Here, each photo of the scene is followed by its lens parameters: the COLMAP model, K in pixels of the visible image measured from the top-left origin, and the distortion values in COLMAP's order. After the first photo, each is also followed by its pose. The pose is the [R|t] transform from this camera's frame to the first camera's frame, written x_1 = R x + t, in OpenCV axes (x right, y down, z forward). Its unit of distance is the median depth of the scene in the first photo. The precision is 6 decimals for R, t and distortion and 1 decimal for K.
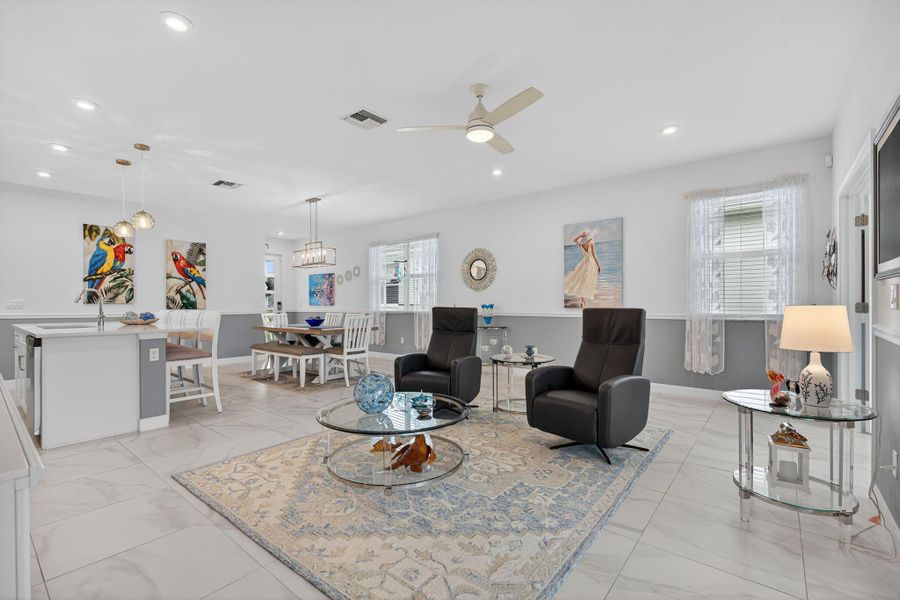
lens RADIAL K [[400.9, 0, 452.1], [0, 400.9, 304.6], [0, 0, 1]] dist [-0.002239, 0.001219]
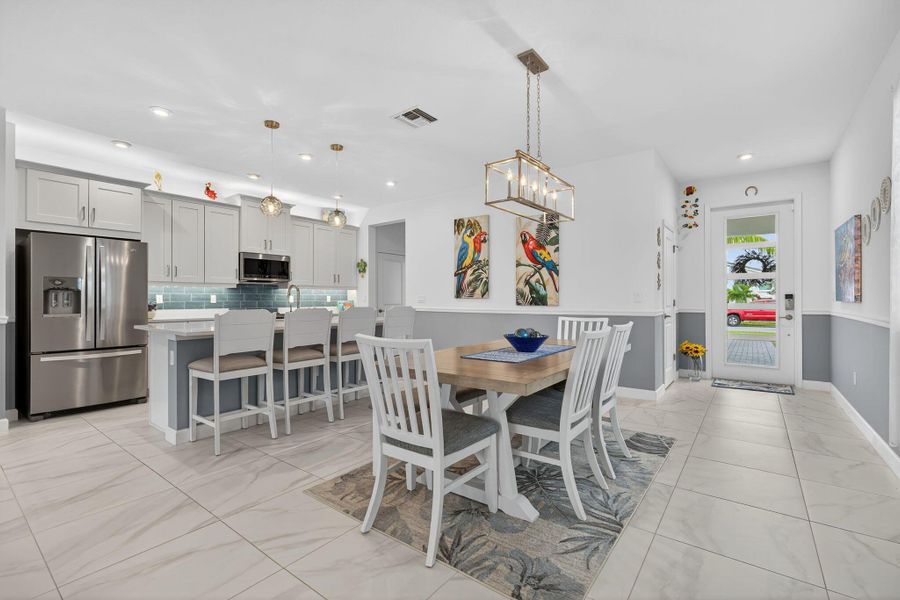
lens RADIAL K [[400.9, 0, 450.4], [0, 400.9, 297.9], [0, 0, 1]] dist [-0.002239, 0.001219]
pose [[0.030432, 0.001223, -0.999536, 0.088692], [0.000794, 0.999999, 0.001248, -0.004640], [0.999537, -0.000832, 0.030431, 0.917485]]
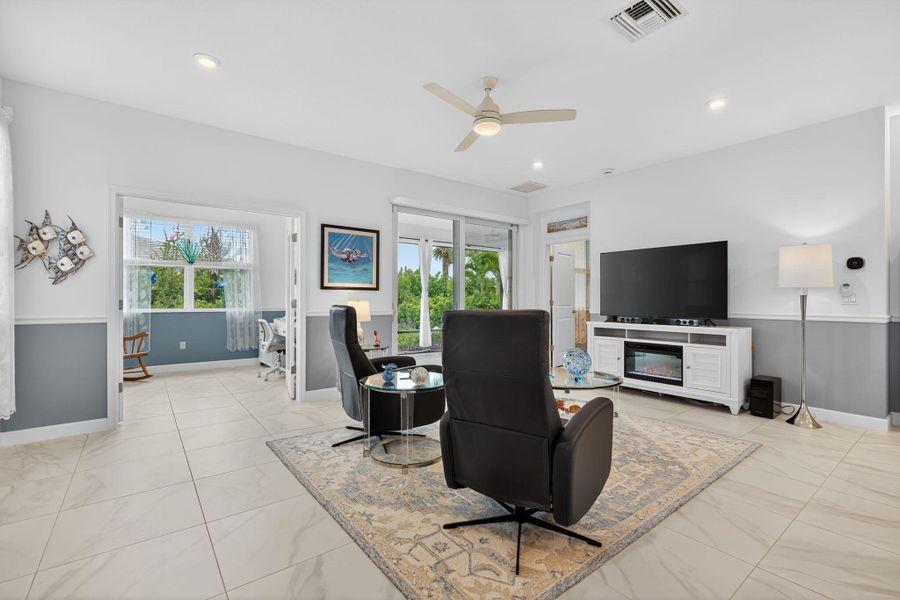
lens RADIAL K [[400.9, 0, 449.9], [0, 400.9, 299.4], [0, 0, 1]] dist [-0.002239, 0.001219]
pose [[-0.974113, 0.001461, 0.226055, -0.029097], [0.002304, 0.999991, 0.003467, -0.004326], [-0.226048, 0.003898, -0.974108, 0.987364]]
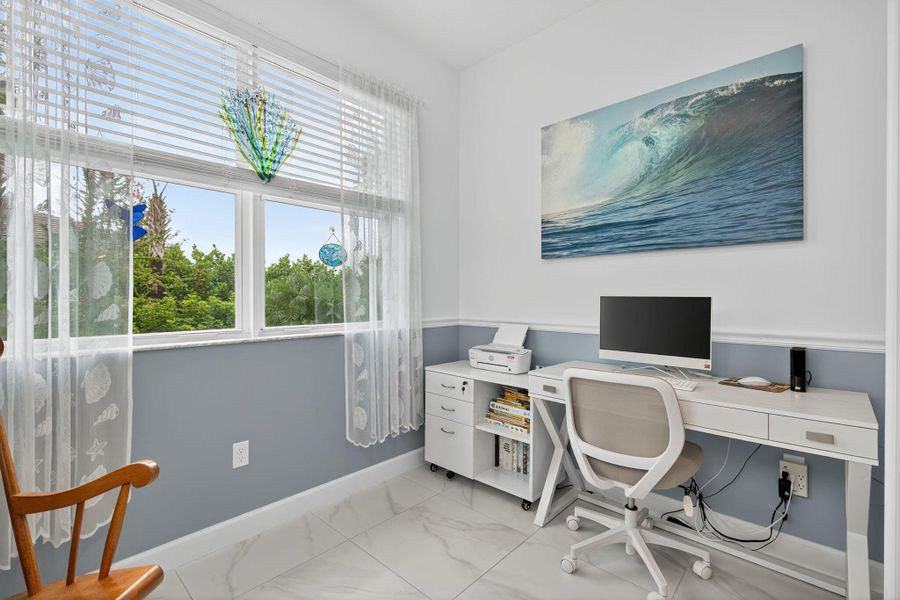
lens RADIAL K [[400.9, 0, 449.8], [0, 400.9, 297.2], [0, 0, 1]] dist [-0.002239, 0.001219]
pose [[-0.998243, 0.005015, 0.059047, 0.673625], [0.005575, 0.999941, 0.009322, -0.005788], [-0.058997, 0.009635, -0.998212, 0.450396]]
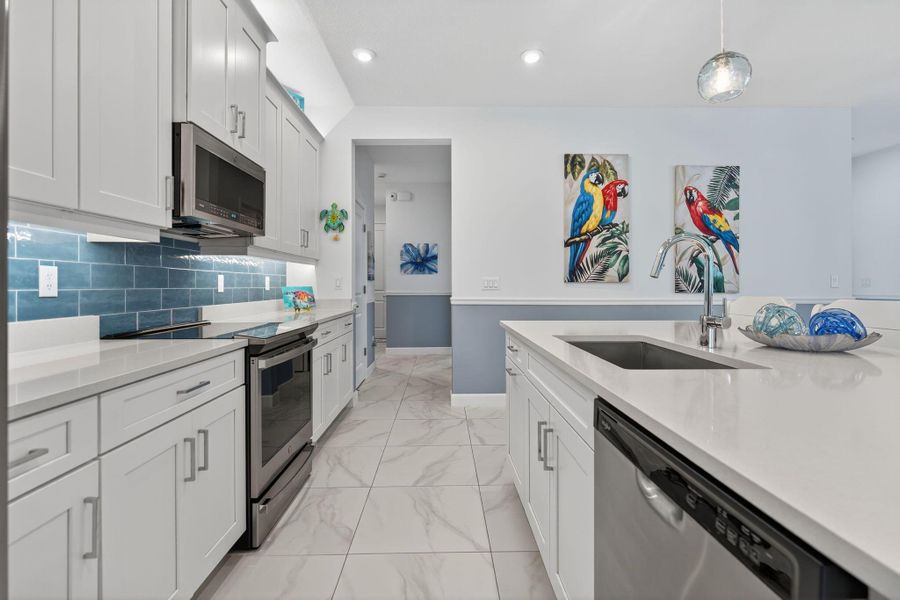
lens RADIAL K [[426.7, 0, 451.4], [0, 426.7, 285.5], [0, 0, 1]] dist [-0.002154, -0.000220]
pose [[0.648060, 0.002857, -0.761584, -0.506455], [-0.000629, 0.999995, 0.003217, 0.000446], [0.761589, -0.001606, 0.648058, 0.417269]]
